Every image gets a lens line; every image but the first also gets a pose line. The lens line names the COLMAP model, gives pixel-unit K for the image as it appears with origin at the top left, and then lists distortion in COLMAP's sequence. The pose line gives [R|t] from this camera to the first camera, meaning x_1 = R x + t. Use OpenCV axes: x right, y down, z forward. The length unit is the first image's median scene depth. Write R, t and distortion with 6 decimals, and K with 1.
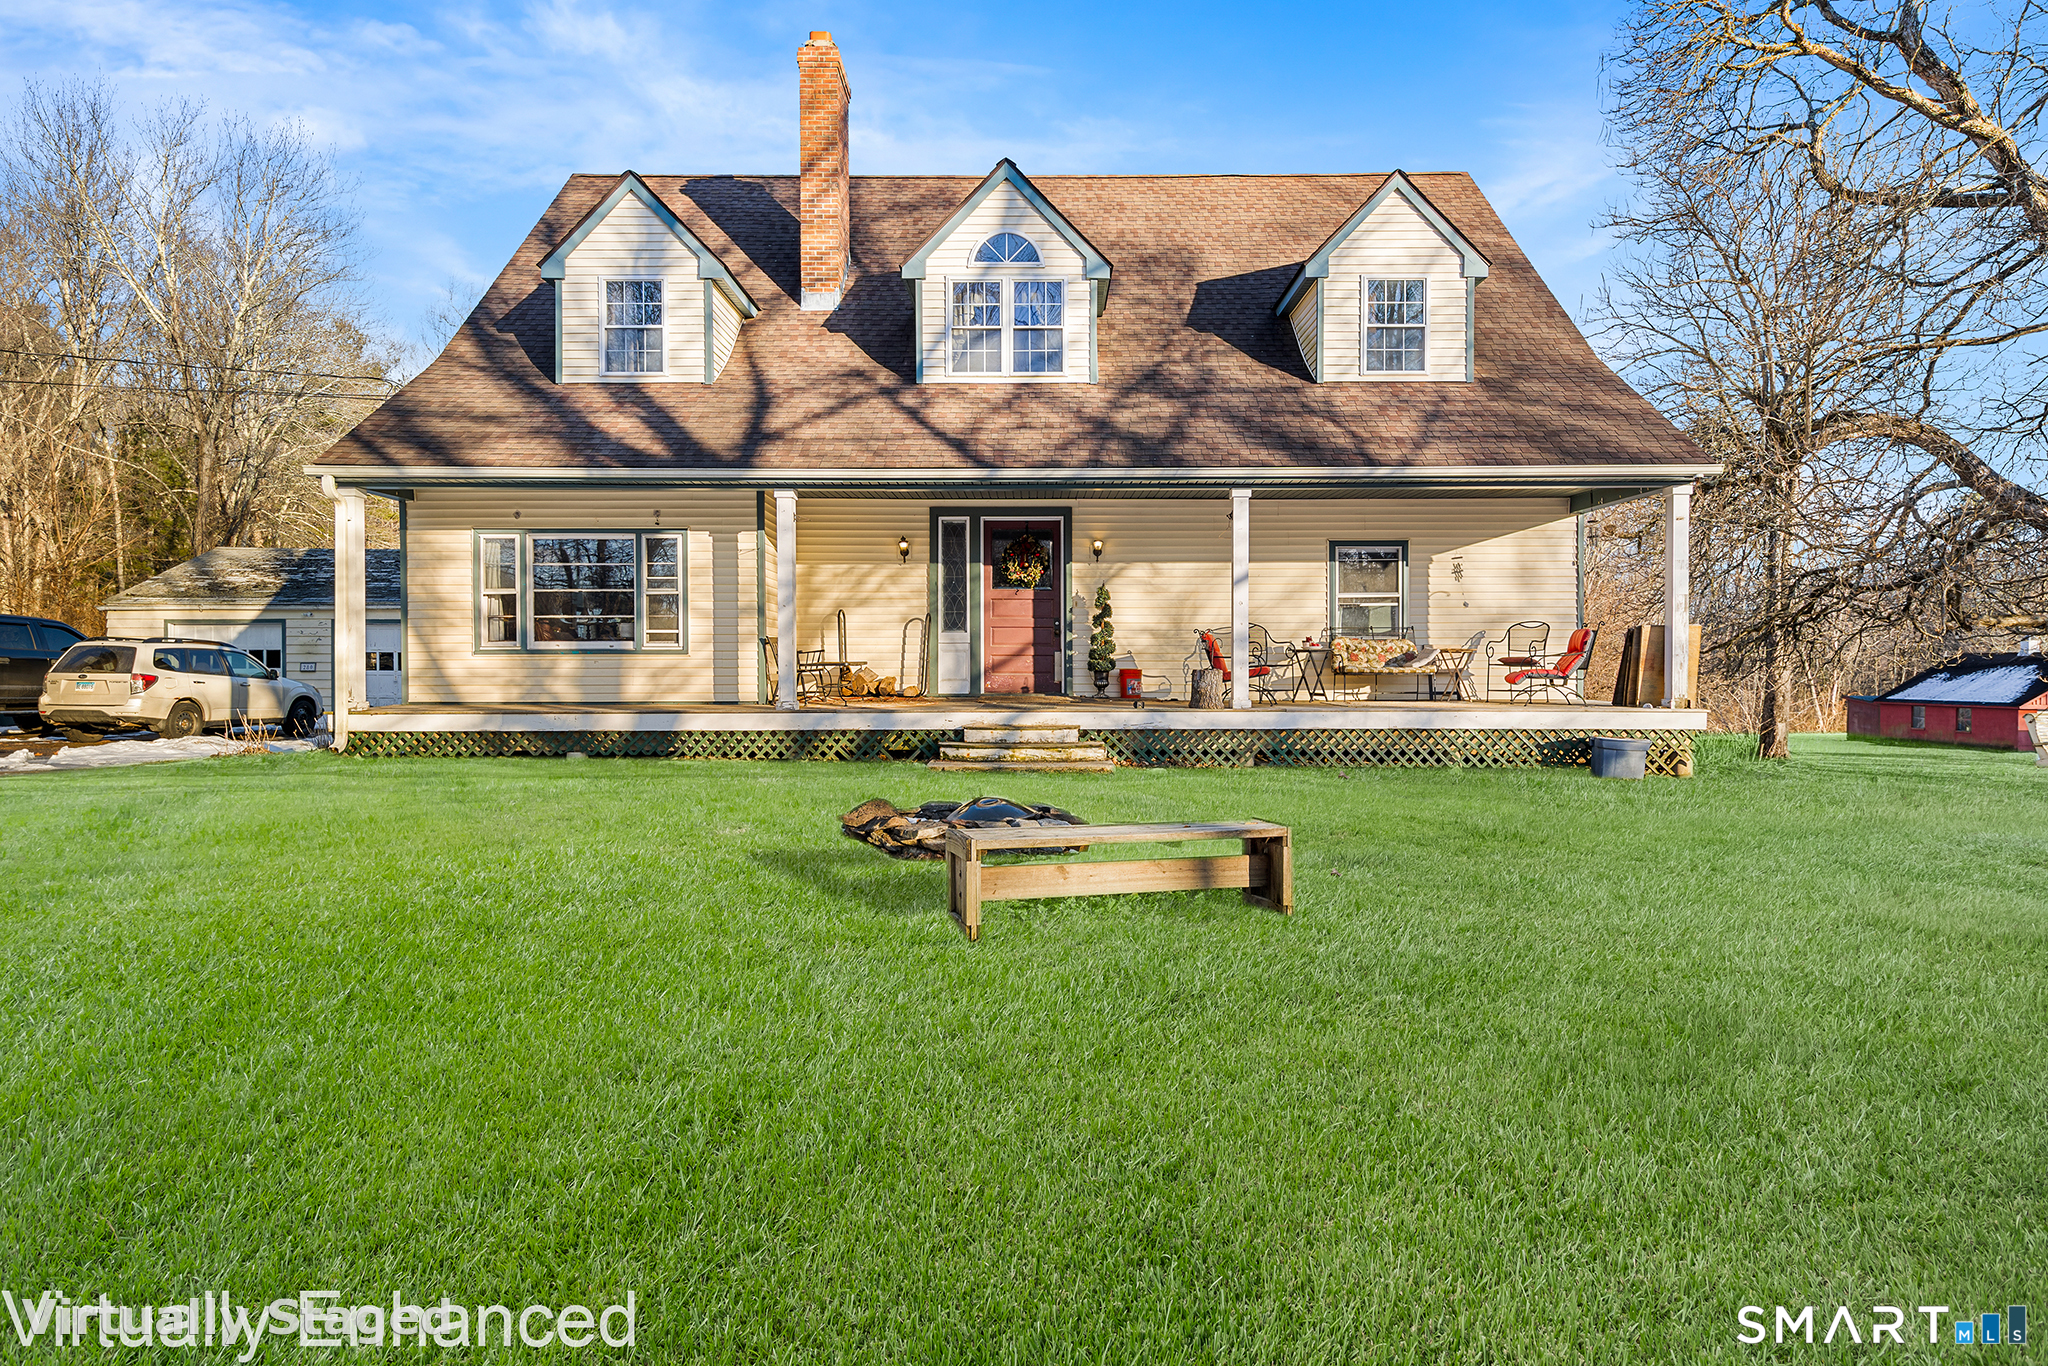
lens RADIAL K [[1112.0, 0, 1018.1], [0, 1112.0, 665.1], [0, 0, 1]] dist [0.002580, -0.000199]
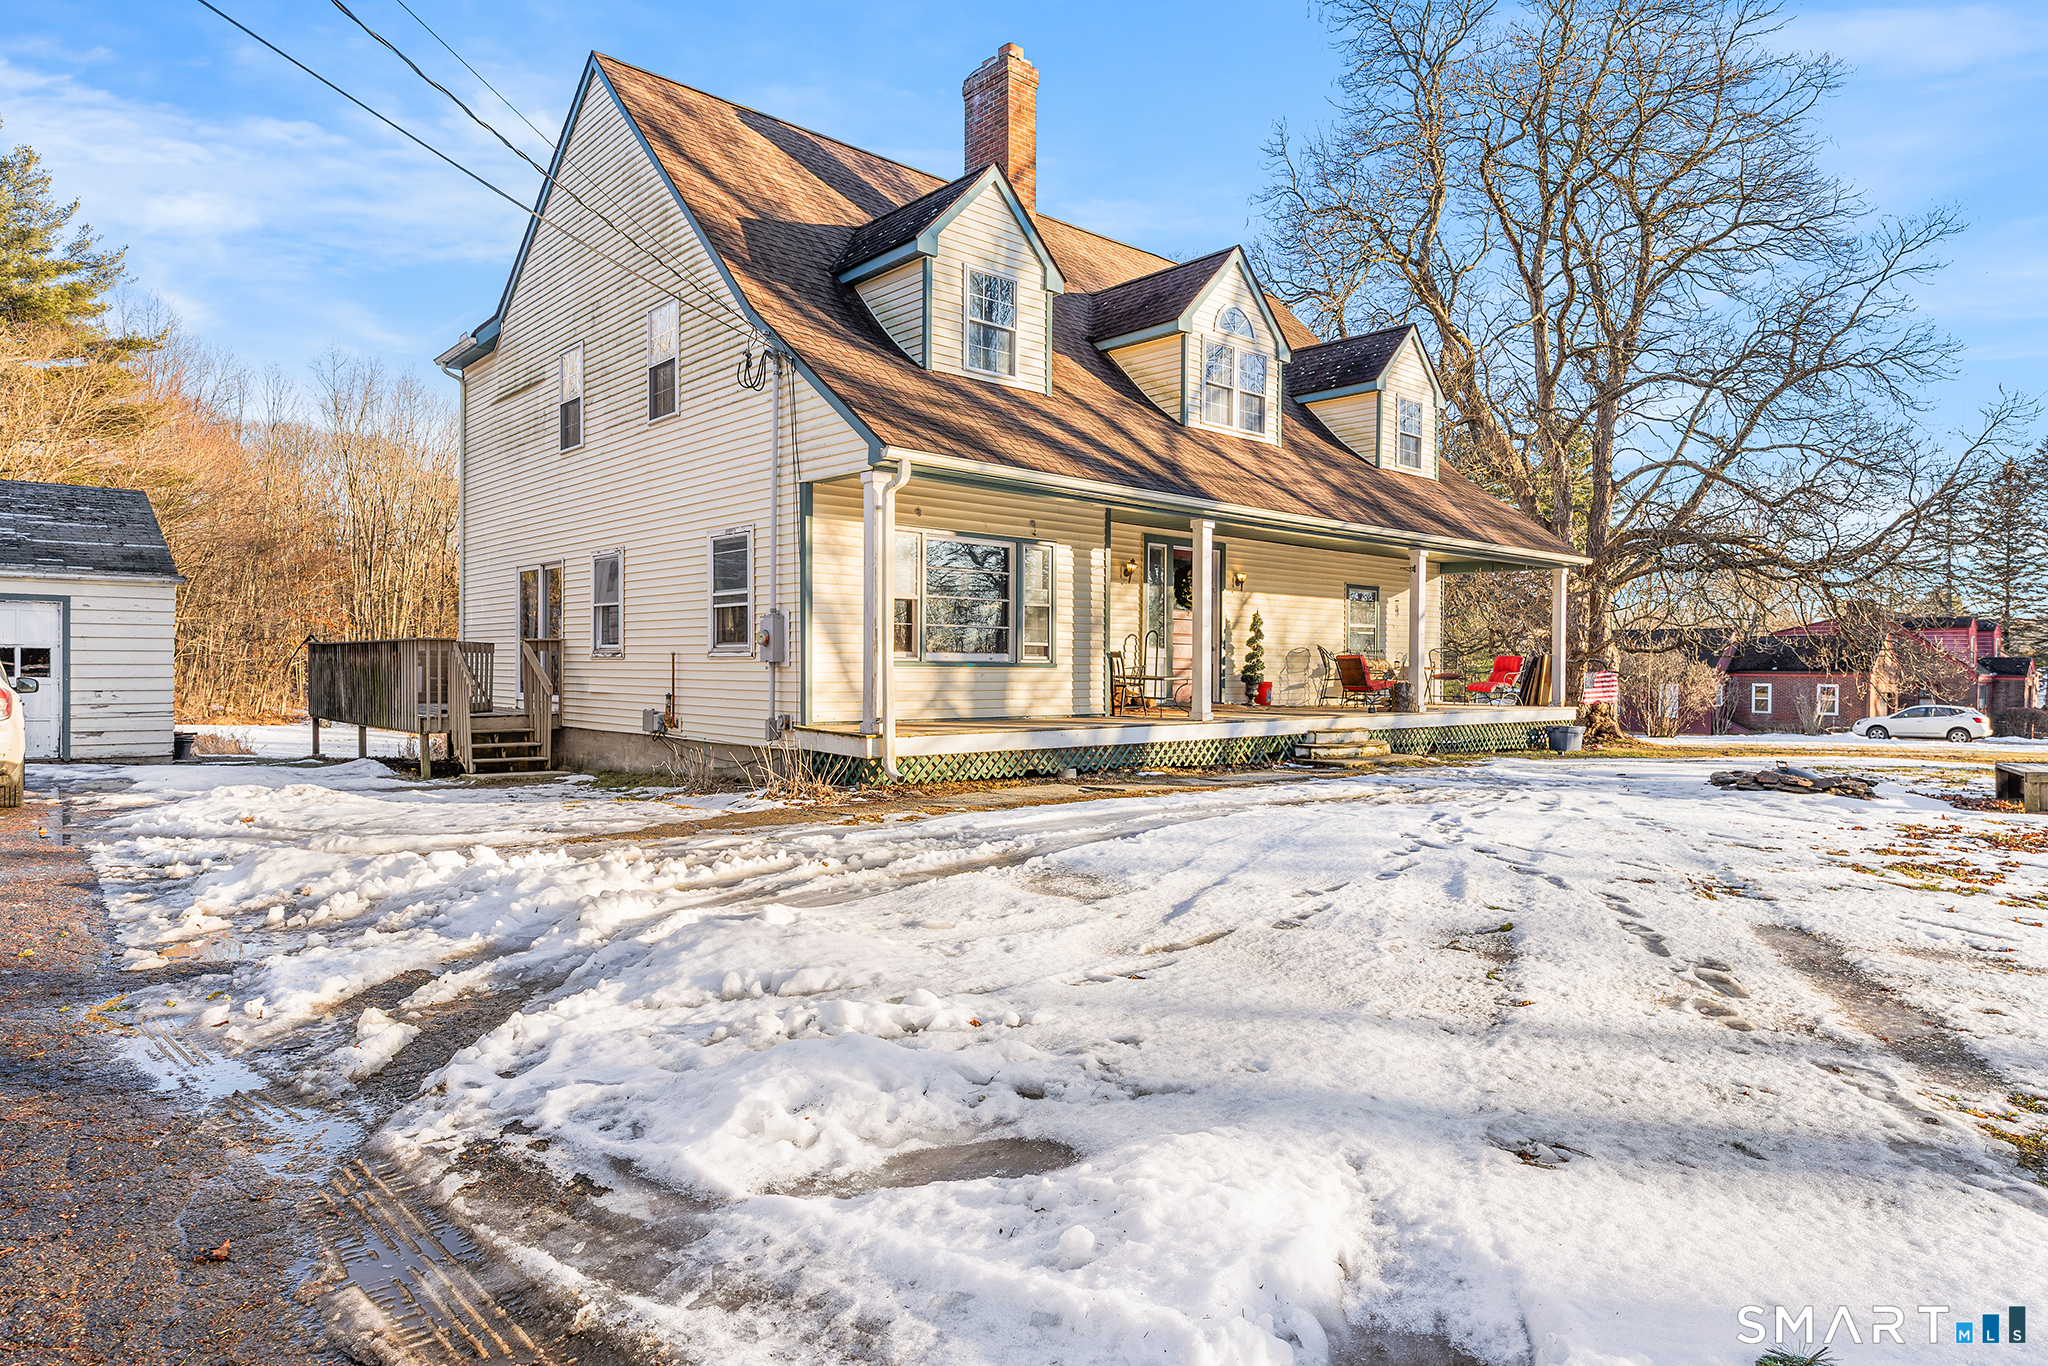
lens RADIAL K [[1202.2, 0, 1026.9], [0, 1202.2, 679.2], [0, 0, 1]] dist [-0.004294, -0.000083]
pose [[0.746740, 0.001646, 0.665114, -1.008562], [0.001870, 0.999988, -0.004574, 0.005818], [-0.665114, 0.004659, 0.746727, 0.209505]]
